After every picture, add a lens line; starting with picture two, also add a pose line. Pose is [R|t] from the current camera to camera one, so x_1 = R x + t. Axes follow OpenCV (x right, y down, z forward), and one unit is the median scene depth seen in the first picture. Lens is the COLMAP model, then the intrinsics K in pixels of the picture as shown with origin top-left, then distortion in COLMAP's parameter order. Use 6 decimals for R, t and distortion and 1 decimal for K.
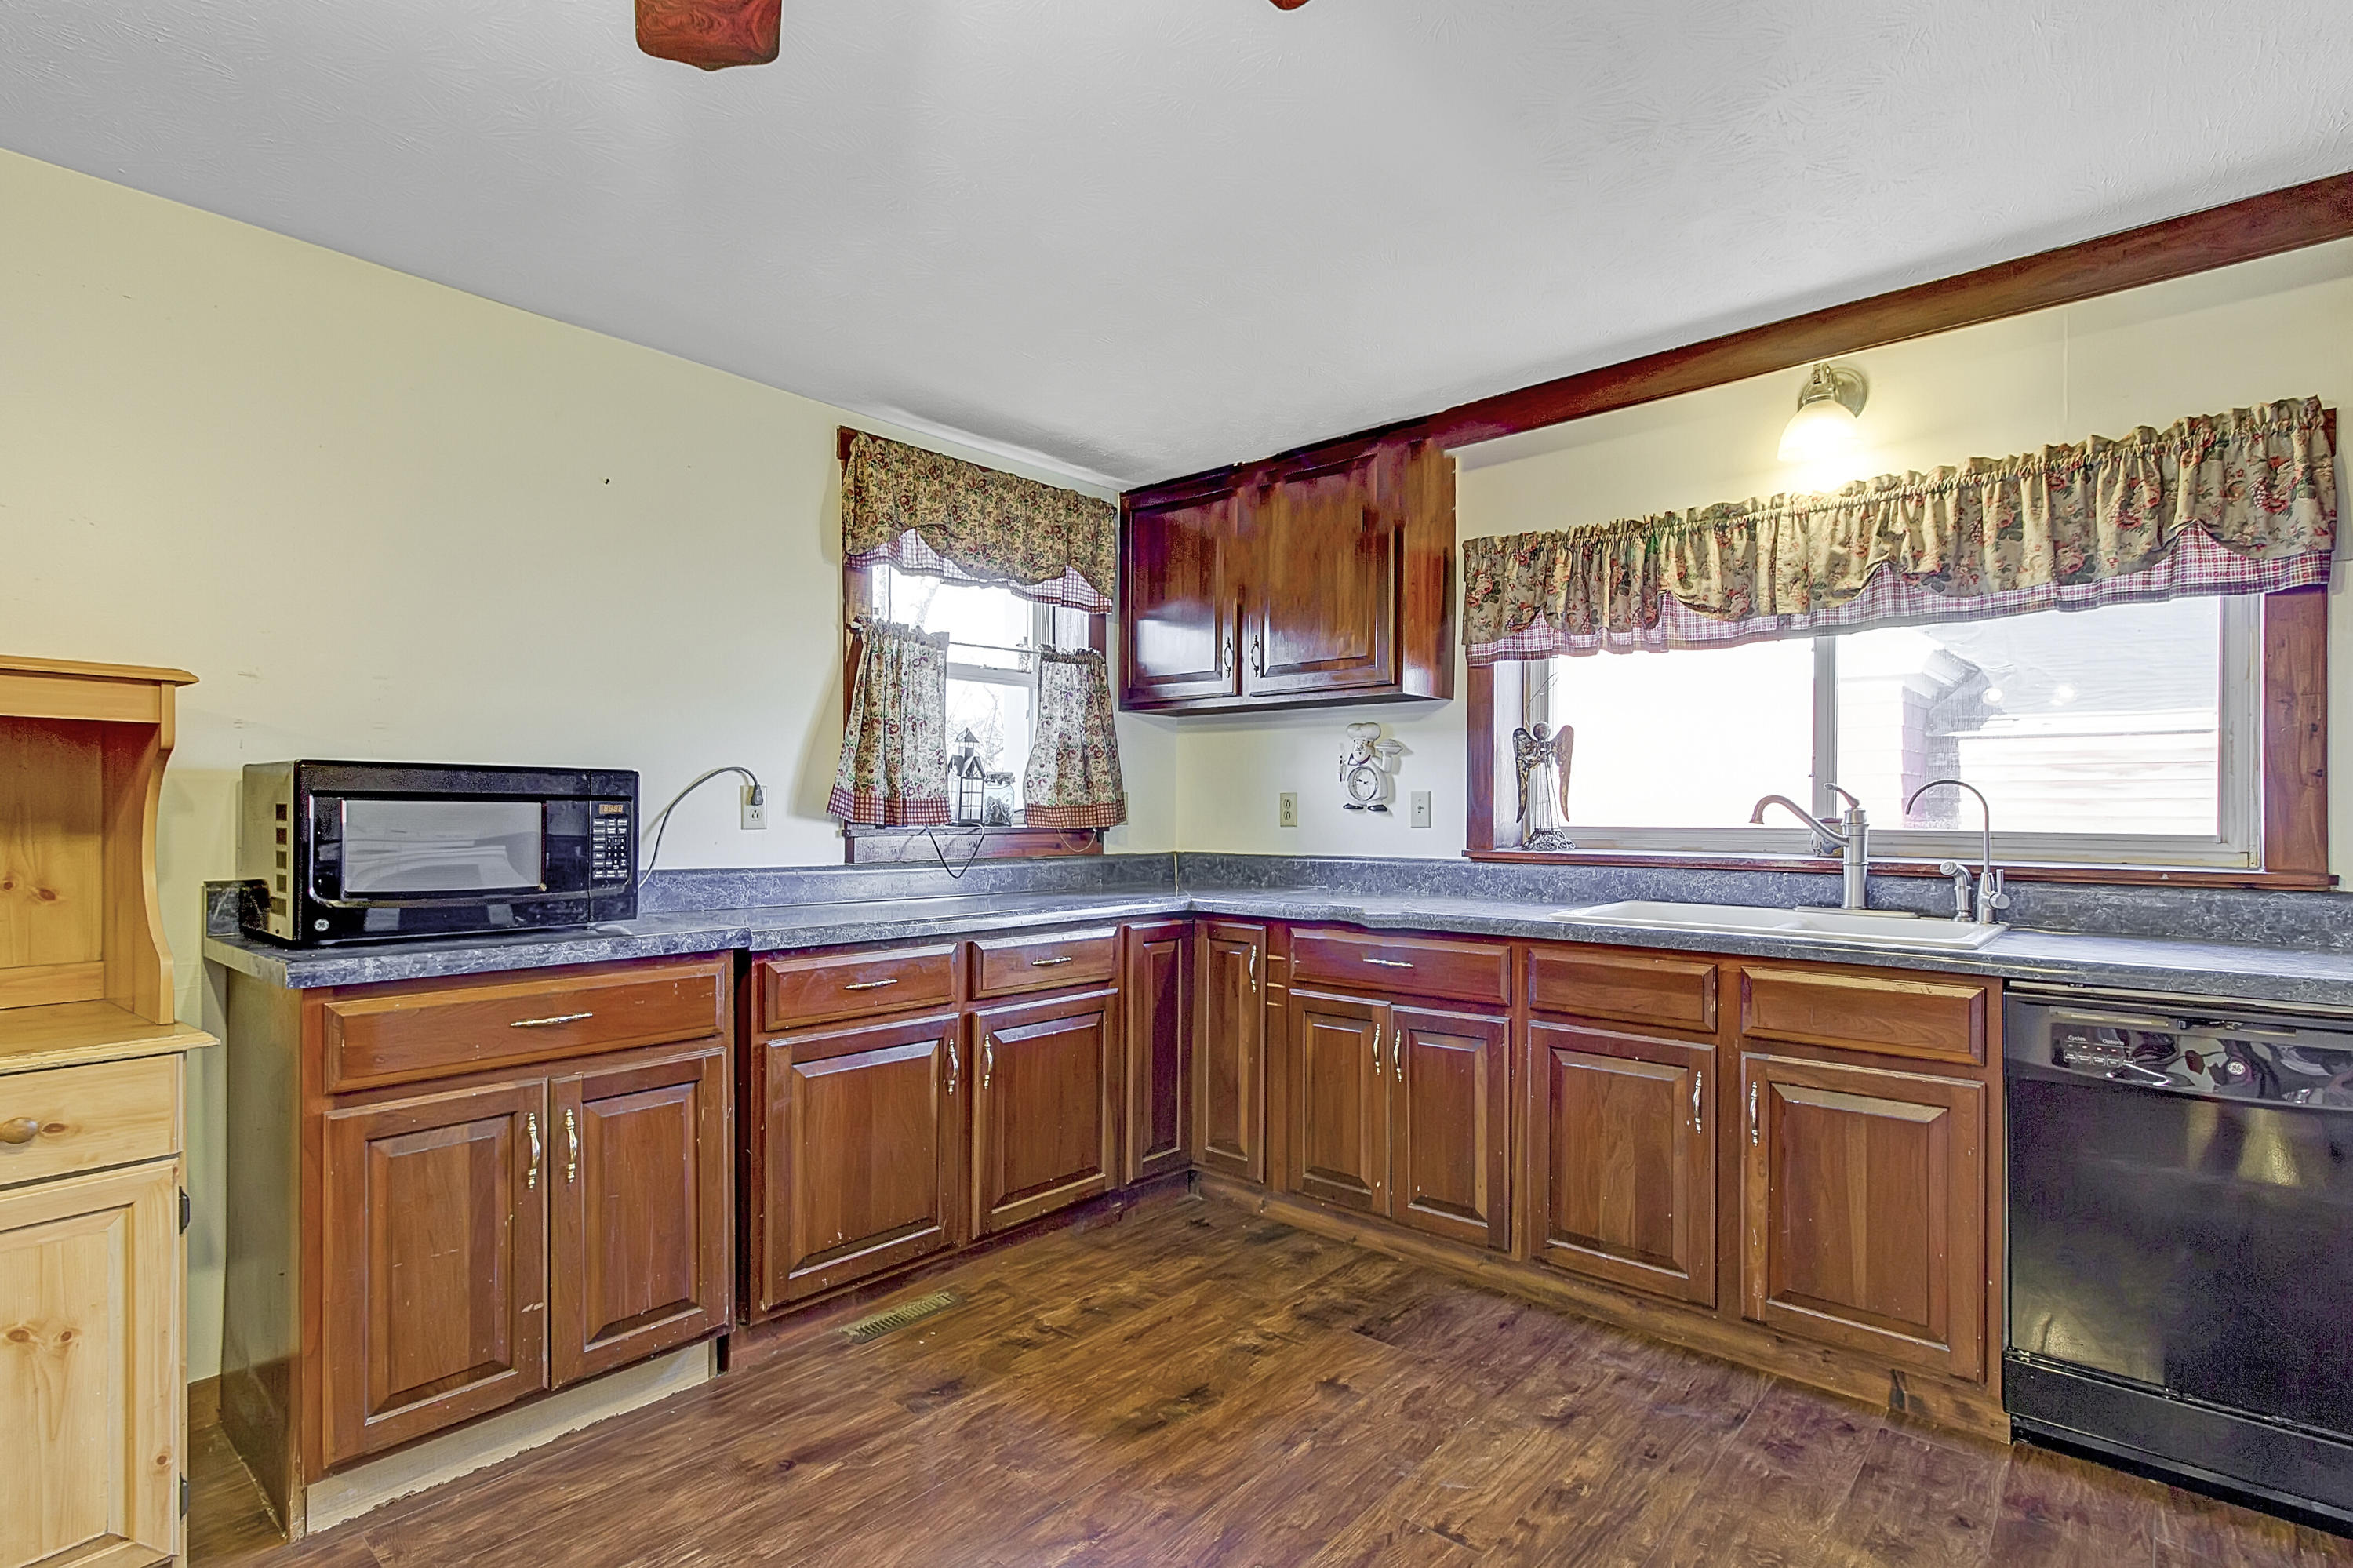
lens RADIAL K [[1134.1, 0, 1189.9], [0, 1134.1, 815.9], [0, 0, 1]] dist [0.006500, 0.002937]
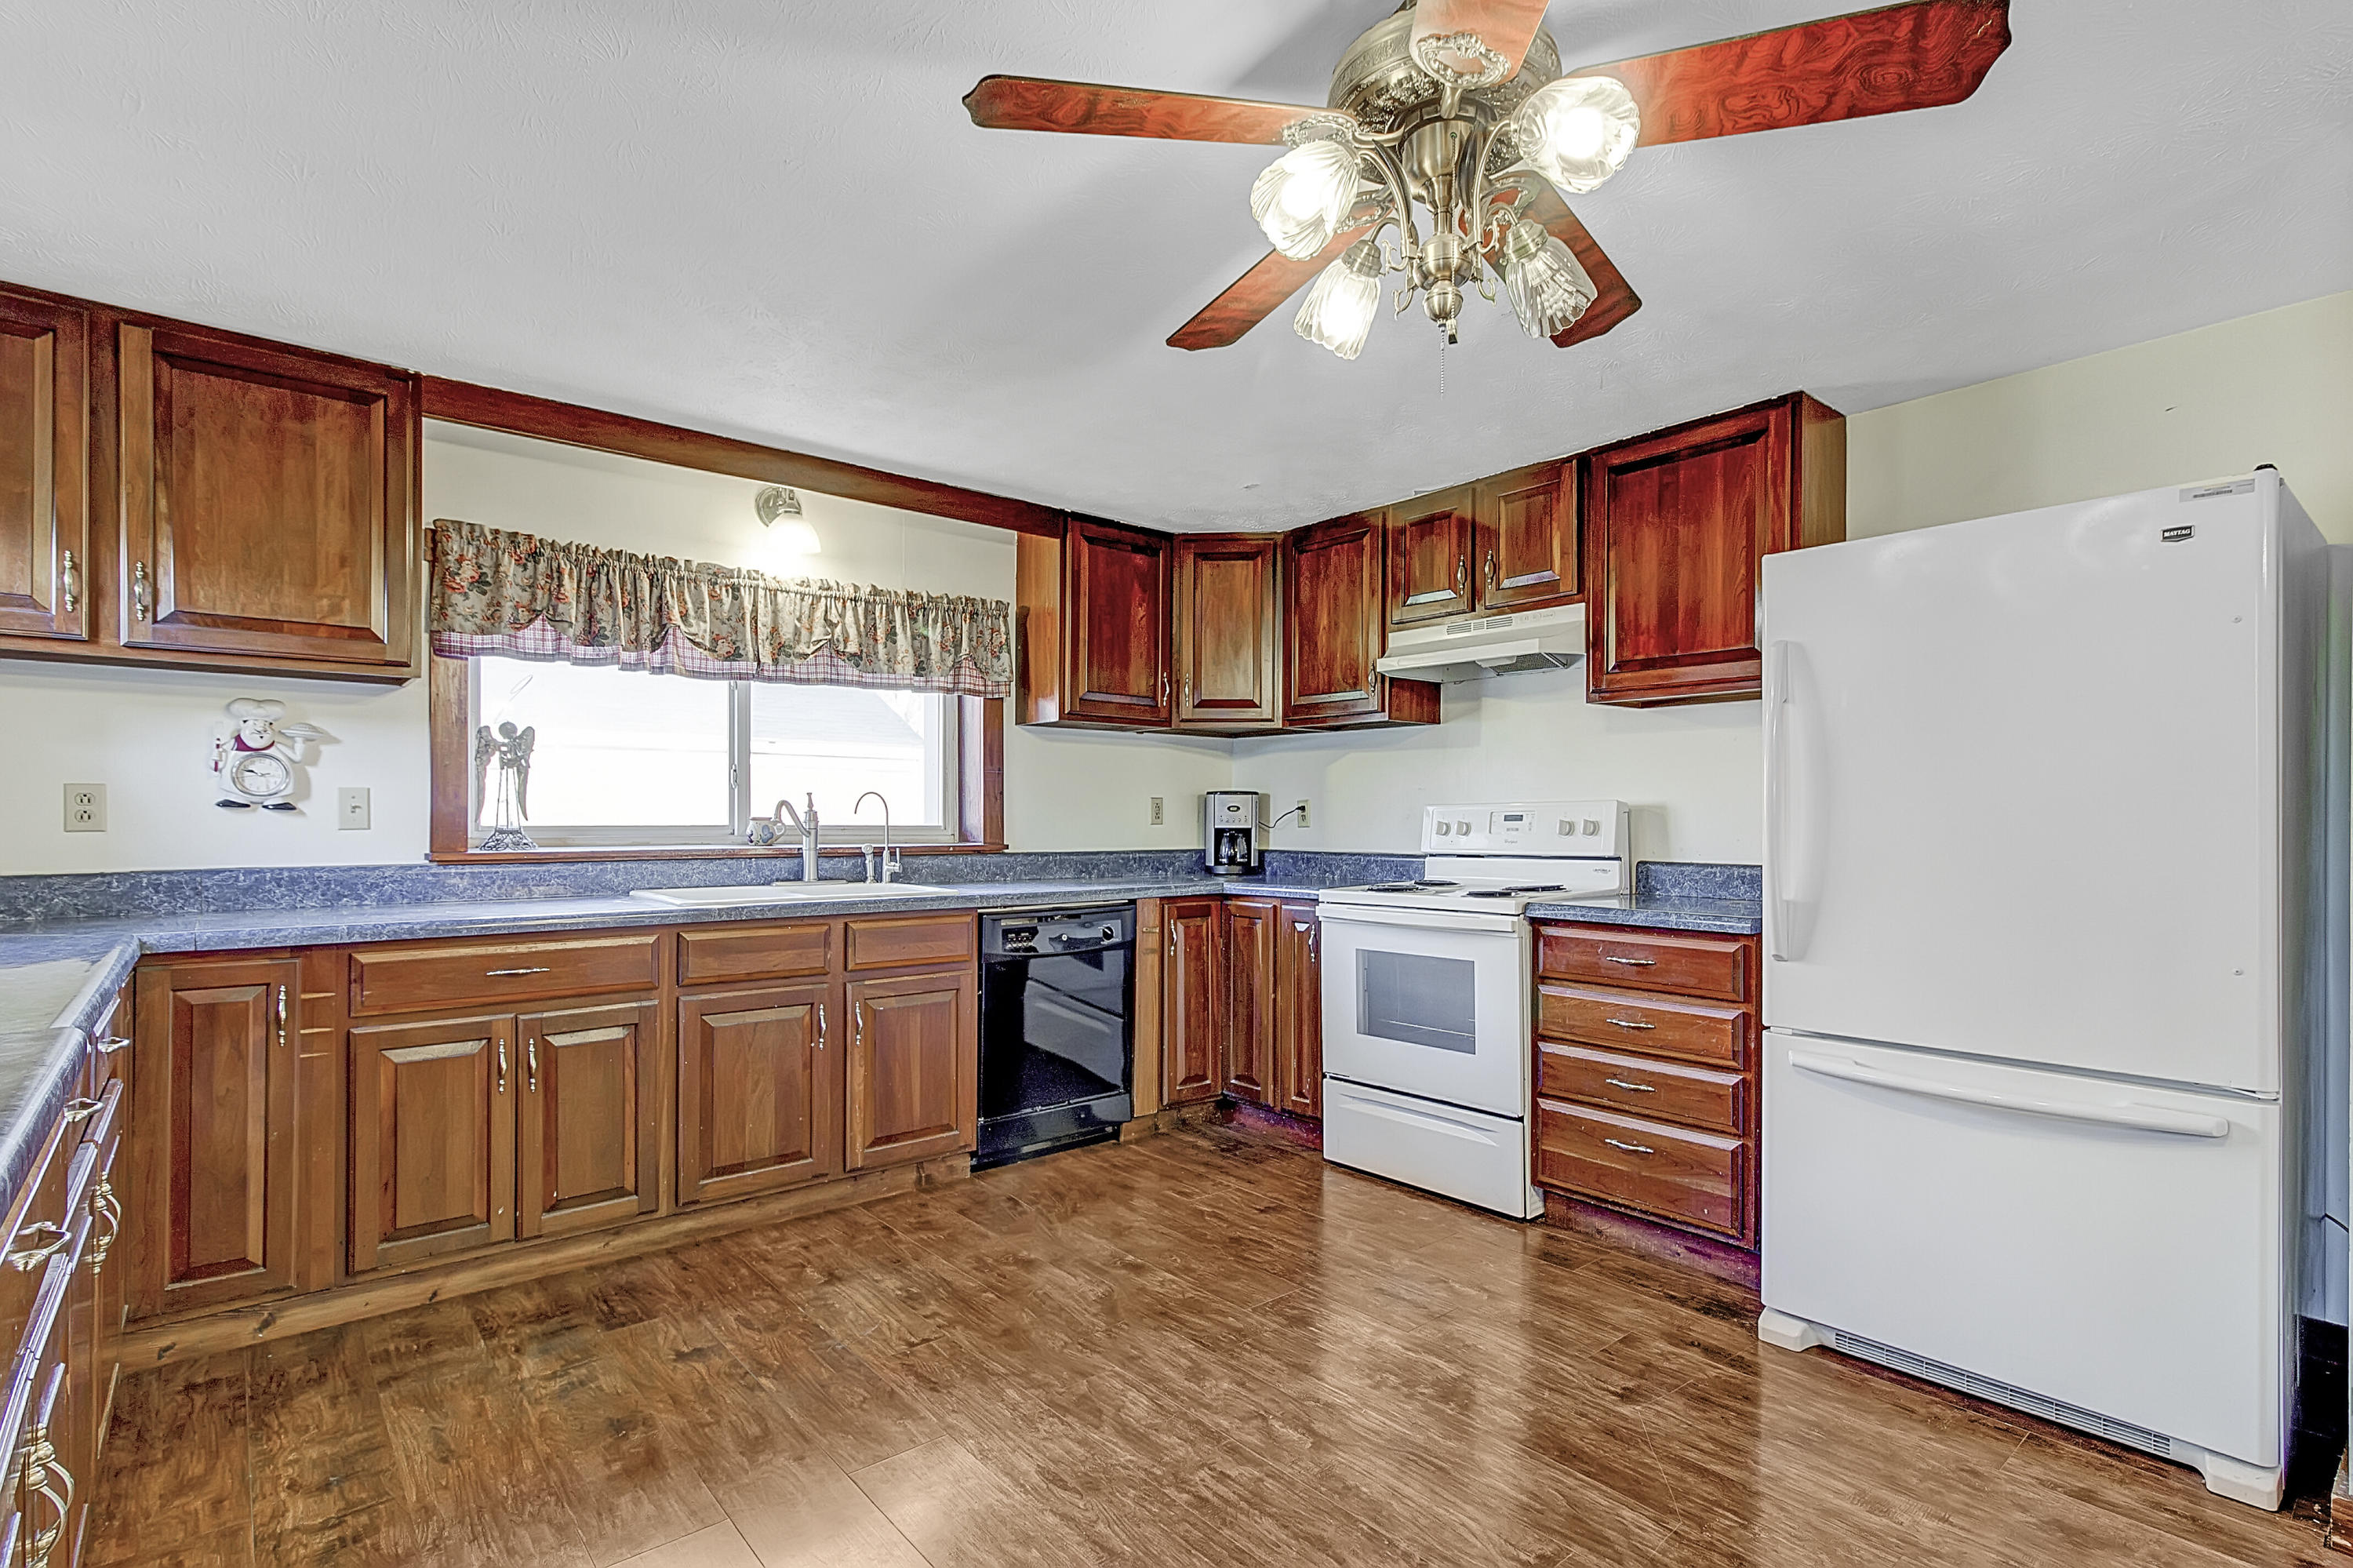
lens RADIAL K [[1134.1, 0, 1177.7], [0, 1134.1, 820.4], [0, 0, 1]] dist [0.006500, 0.002937]
pose [[0.142194, -0.007285, 0.989812, -0.724692], [0.000858, 0.999973, 0.007237, -0.003284], [-0.989838, -0.000180, 0.142197, 0.337623]]
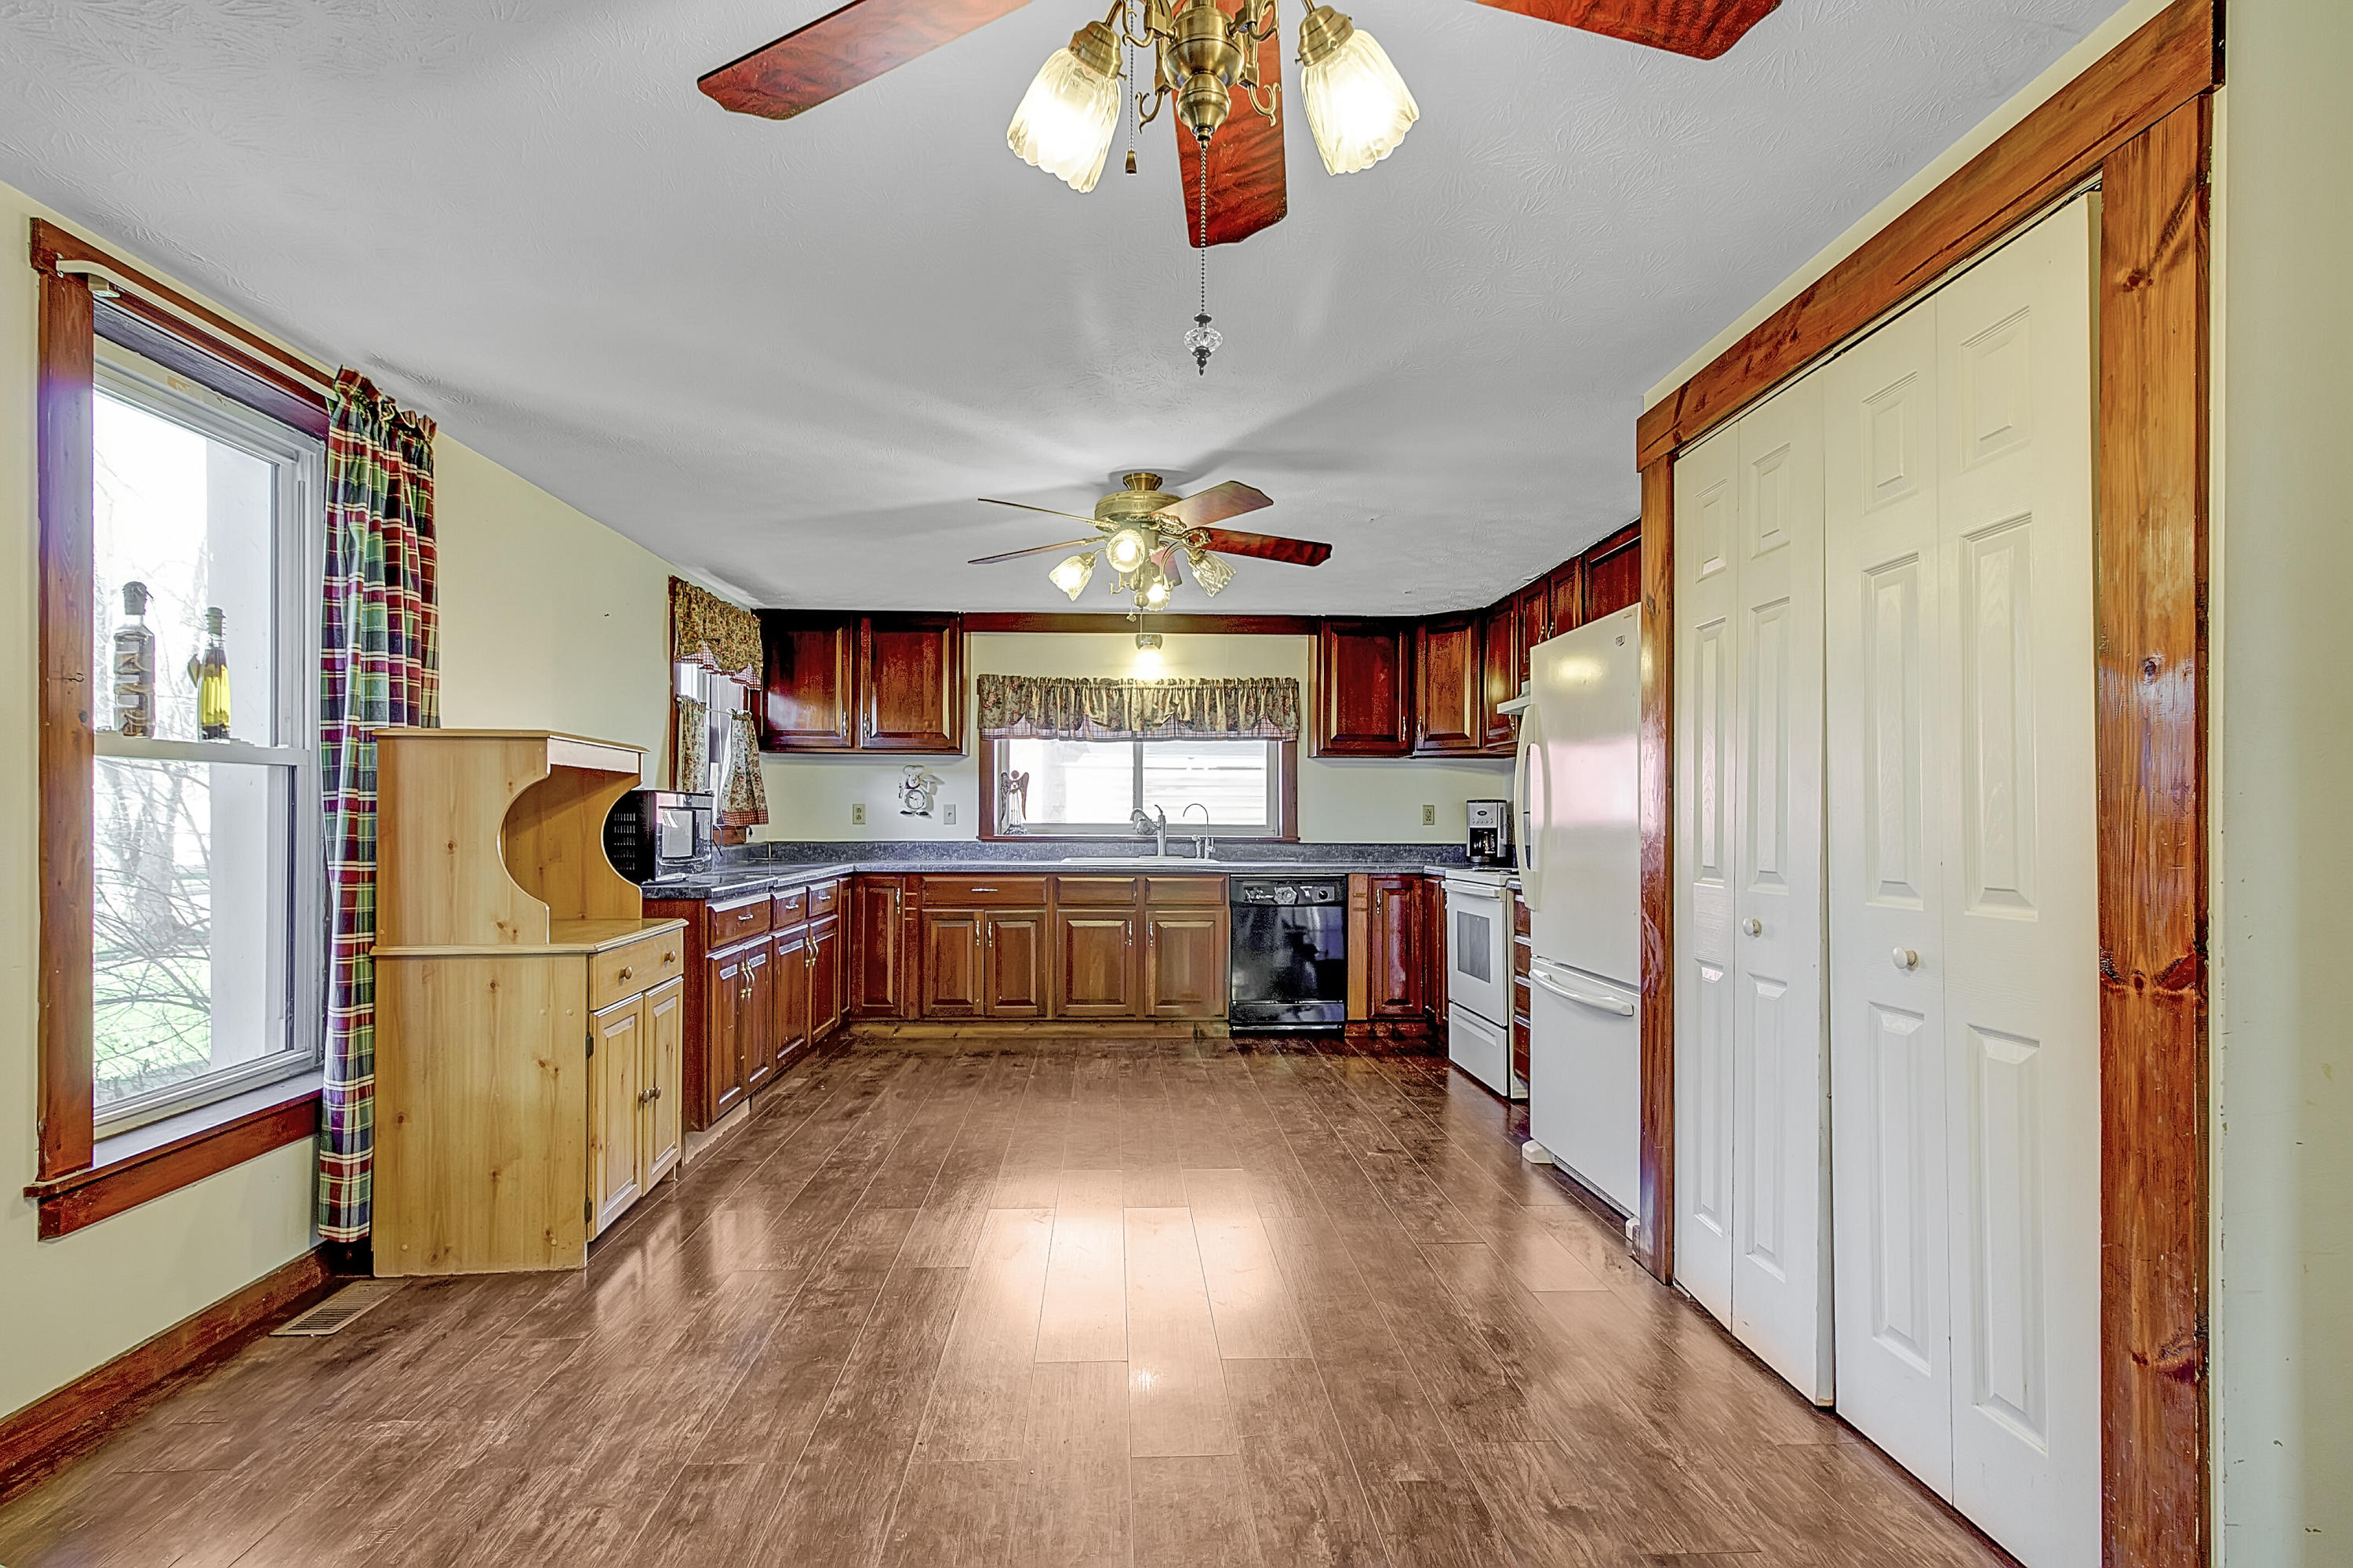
lens RADIAL K [[1134.1, 0, 1152.9], [0, 1134.1, 823.5], [0, 0, 1]] dist [0.006500, 0.002937]
pose [[0.726663, -0.002306, 0.686990, -1.056087], [0.000815, 0.999997, 0.002495, 0.006181], [-0.686994, -0.001253, 0.726662, -0.720377]]
